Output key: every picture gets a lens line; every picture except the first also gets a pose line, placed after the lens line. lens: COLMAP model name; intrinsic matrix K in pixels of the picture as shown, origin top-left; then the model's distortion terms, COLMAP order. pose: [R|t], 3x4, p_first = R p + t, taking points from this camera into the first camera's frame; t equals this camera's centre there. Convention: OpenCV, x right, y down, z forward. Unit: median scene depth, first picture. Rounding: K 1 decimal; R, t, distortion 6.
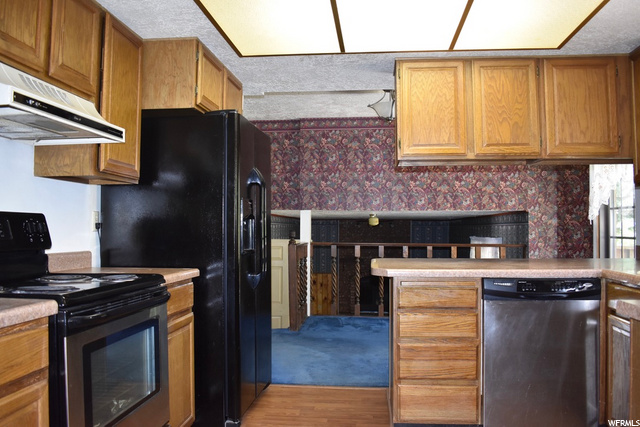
lens RADIAL K [[522.6, 0, 321.7], [0, 522.6, 214.8], [0, 0, 1]] dist [-0.040983, -0.007015]
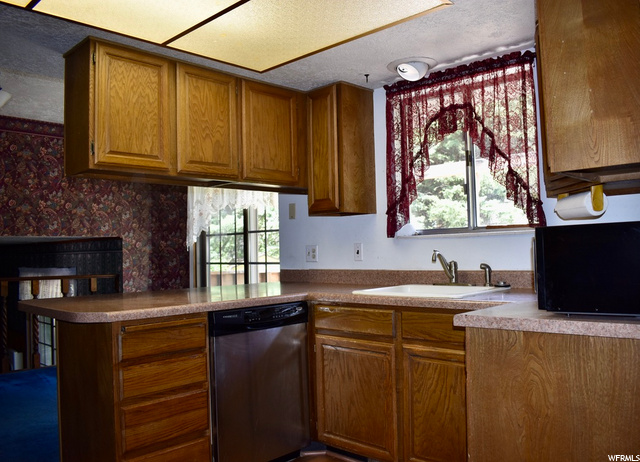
lens RADIAL K [[557.1, 0, 320.1], [0, 557.1, 231.6], [0, 0, 1]] dist [-0.056045, 0.011765]
pose [[0.620331, 0.013847, 0.784218, -0.164562], [0.001565, 0.999820, -0.018892, 0.001766], [-0.784338, 0.012947, 0.620198, 0.139740]]
